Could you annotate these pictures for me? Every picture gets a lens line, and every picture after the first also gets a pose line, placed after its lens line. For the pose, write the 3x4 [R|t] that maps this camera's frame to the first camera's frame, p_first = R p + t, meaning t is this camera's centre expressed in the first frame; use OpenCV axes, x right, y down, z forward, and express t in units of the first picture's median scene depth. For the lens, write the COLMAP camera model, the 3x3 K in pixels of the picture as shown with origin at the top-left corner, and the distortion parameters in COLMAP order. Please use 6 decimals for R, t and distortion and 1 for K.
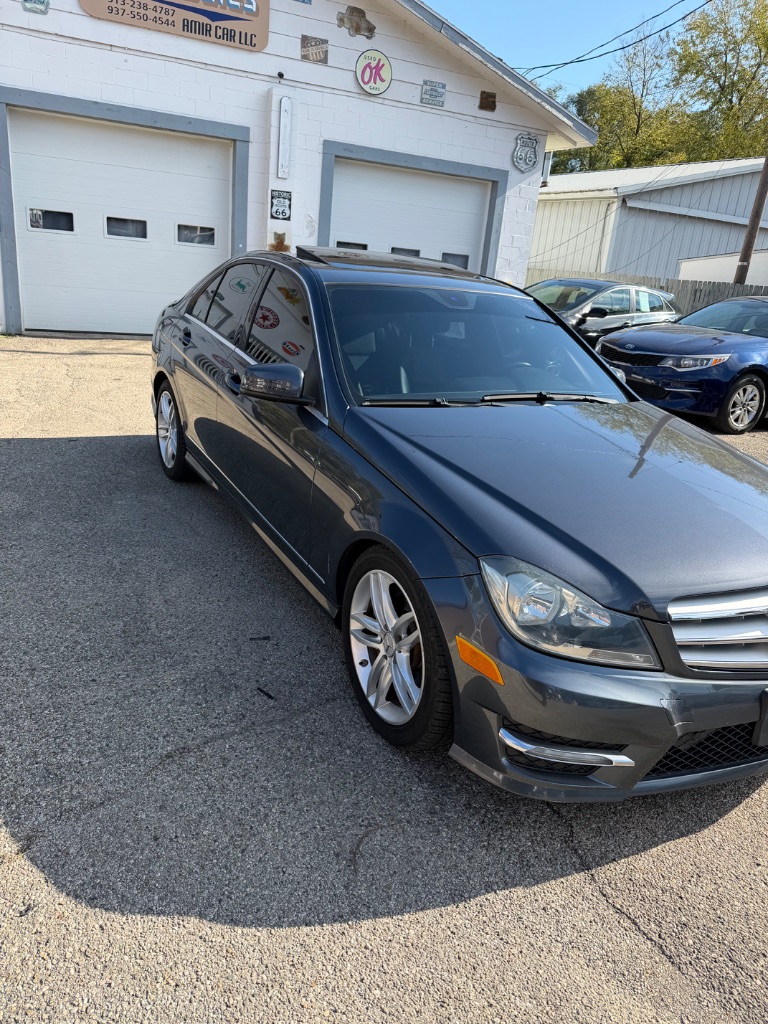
lens RADIAL K [[721.8, 0, 384.0], [0, 721.8, 512.0], [0, 0, 1]] dist [0.004550, -0.007214]
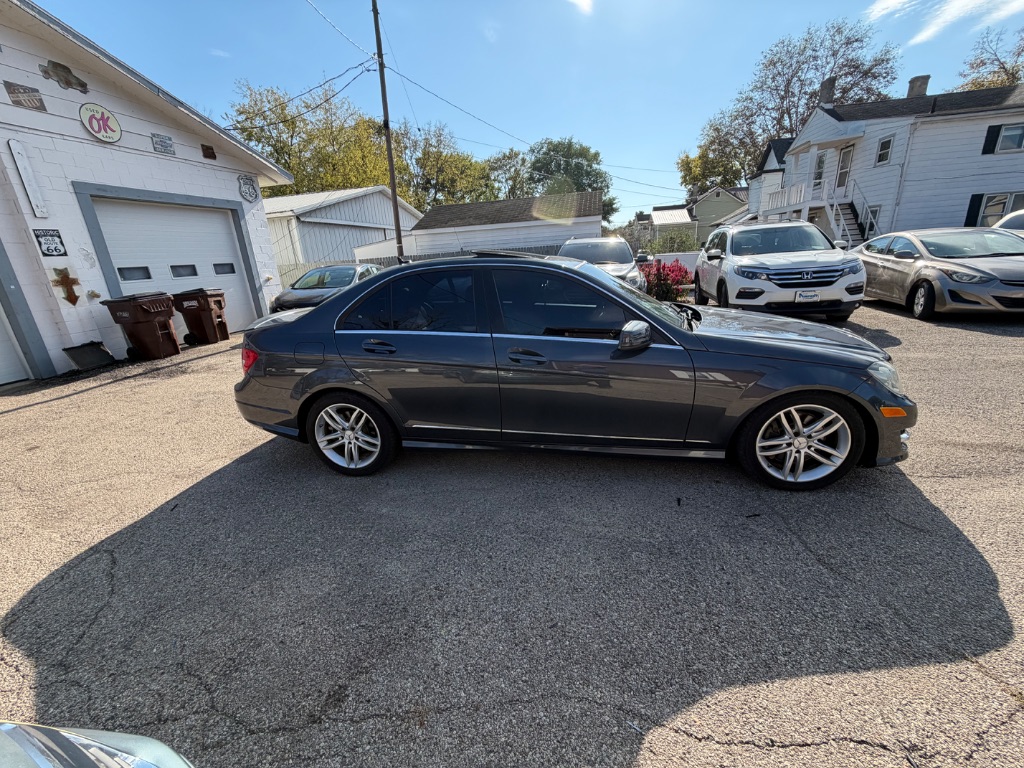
lens RADIAL K [[407.1, 0, 509.3], [0, 407.1, 382.8], [0, 0, 1]] dist [-0.000593, -0.000274]
pose [[0.609022, -0.359268, 0.707120, -0.227895], [0.370421, 0.917166, 0.146953, -0.077758], [-0.701342, 0.172435, 0.691654, 0.157663]]
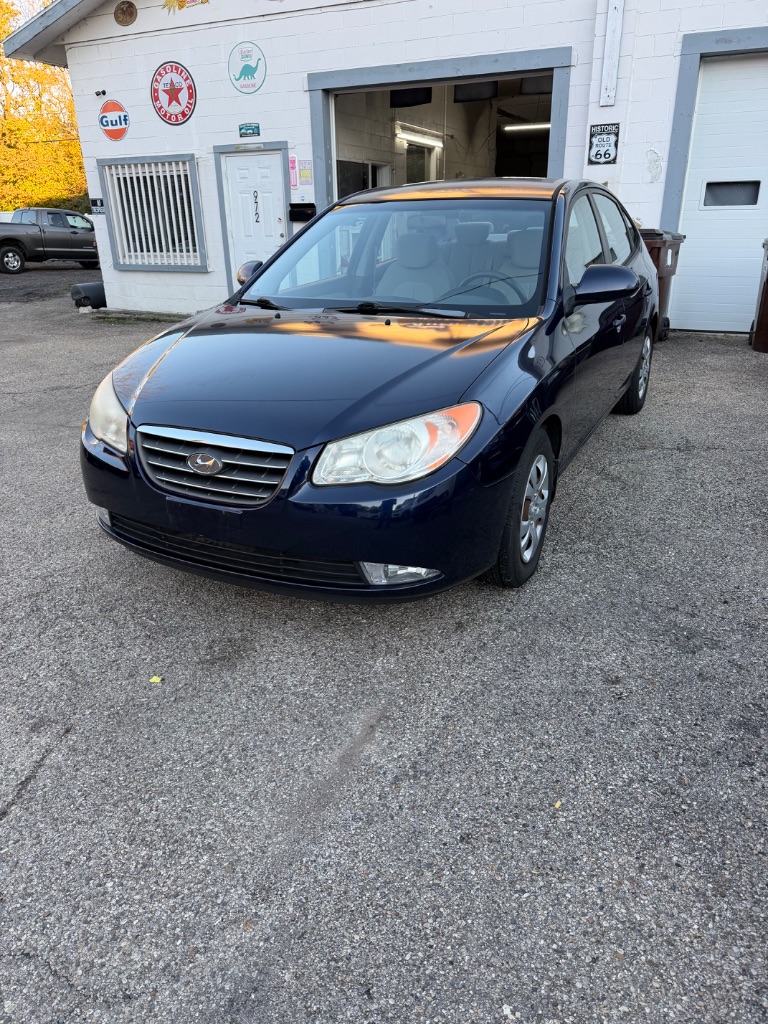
lens RADIAL K [[721.8, 0, 384.0], [0, 721.8, 512.0], [0, 0, 1]] dist [0.004550, -0.007214]
pose [[0.661208, 0.188718, -0.726078, 0.317197], [-0.173945, 0.980033, 0.096320, -0.087760], [0.729758, 0.062610, 0.680832, 0.355948]]
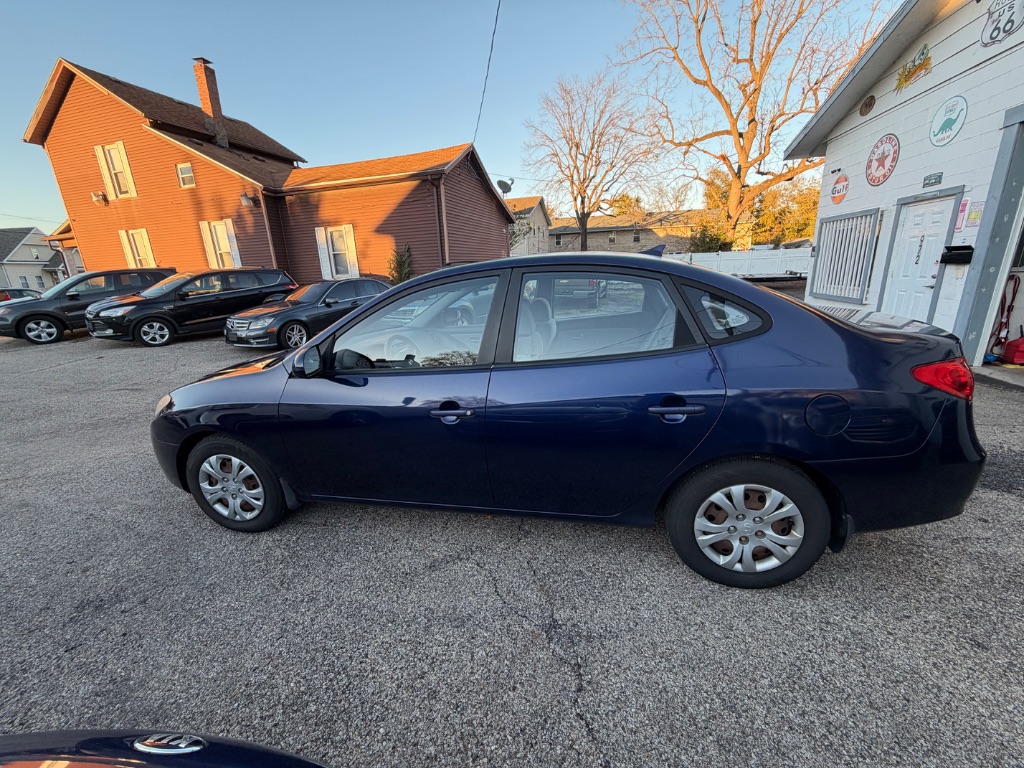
lens RADIAL K [[407.1, 0, 509.3], [0, 407.1, 382.8], [0, 0, 1]] dist [-0.000593, -0.000274]
pose [[-0.560870, 0.157621, -0.812761, 0.253101], [-0.285289, 0.884786, 0.368461, -0.242184], [0.777197, 0.438530, -0.451283, 0.747251]]
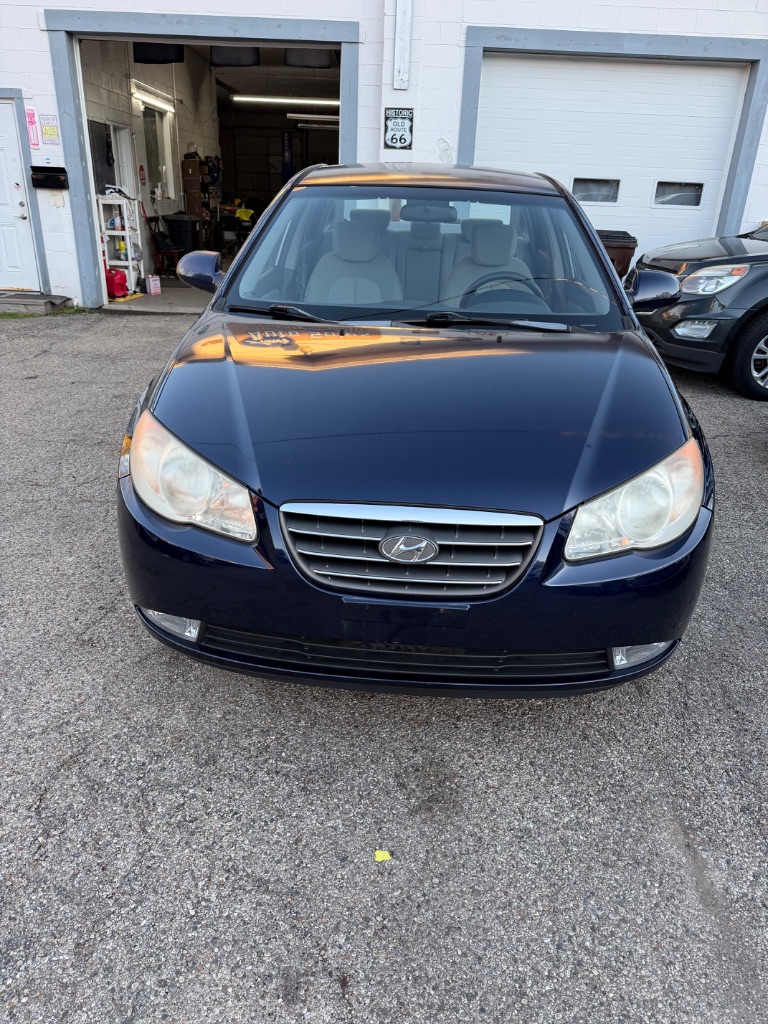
lens RADIAL K [[725.1, 0, 379.0], [0, 725.1, 511.2], [0, 0, 1]] dist [0.007515, -0.010382]
pose [[0.904891, 0.116901, -0.409275, 0.184466], [-0.097052, 0.992883, 0.069019, -0.090212], [0.414431, -0.022734, 0.909797, 0.317015]]
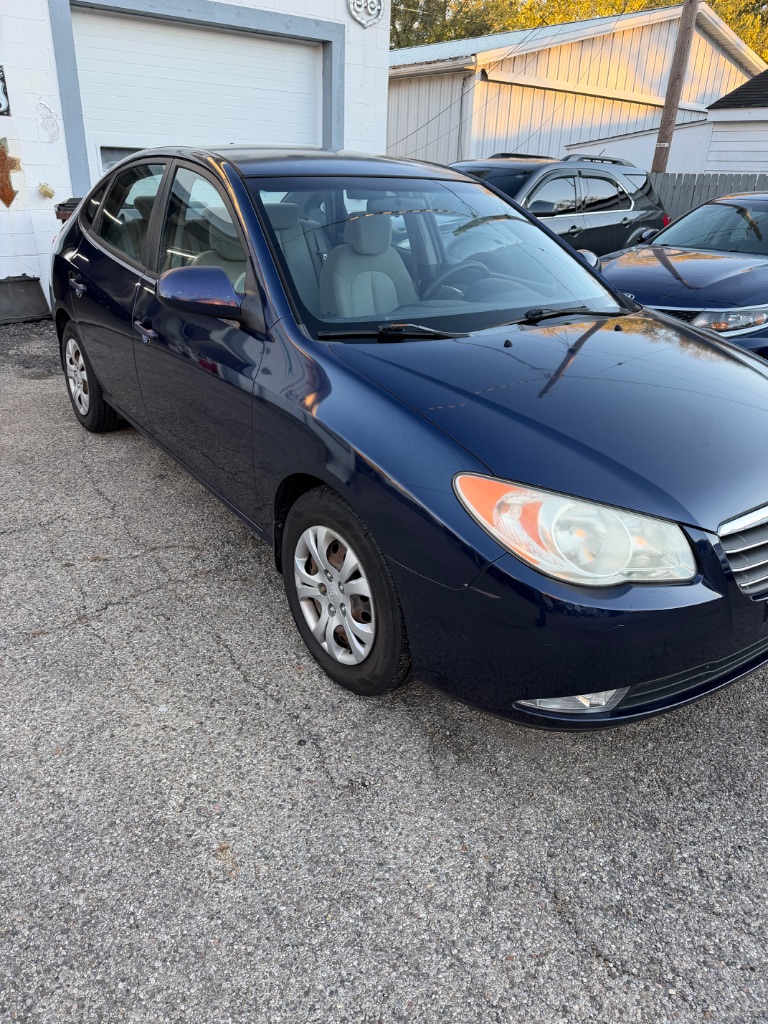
lens RADIAL K [[725.1, 0, 379.0], [0, 725.1, 511.2], [0, 0, 1]] dist [0.007515, -0.010382]
pose [[0.970615, -0.155021, 0.184051, 0.006584], [0.134465, 0.983696, 0.119420, -0.109741], [-0.199563, -0.091163, 0.975635, 0.318107]]
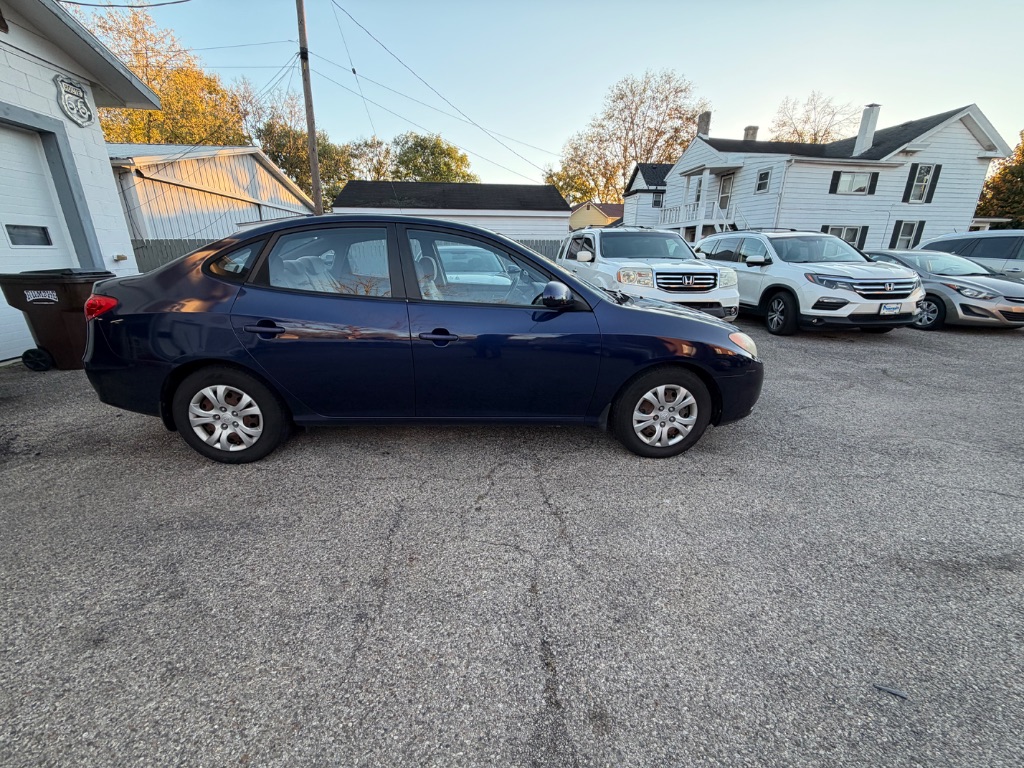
lens RADIAL K [[407.1, 0, 509.3], [0, 407.1, 382.8], [0, 0, 1]] dist [-0.000593, -0.000274]
pose [[0.321242, -0.375863, 0.869213, -0.199810], [0.339469, 0.902567, 0.264825, -0.177395], [-0.884061, 0.209998, 0.417537, 0.481292]]
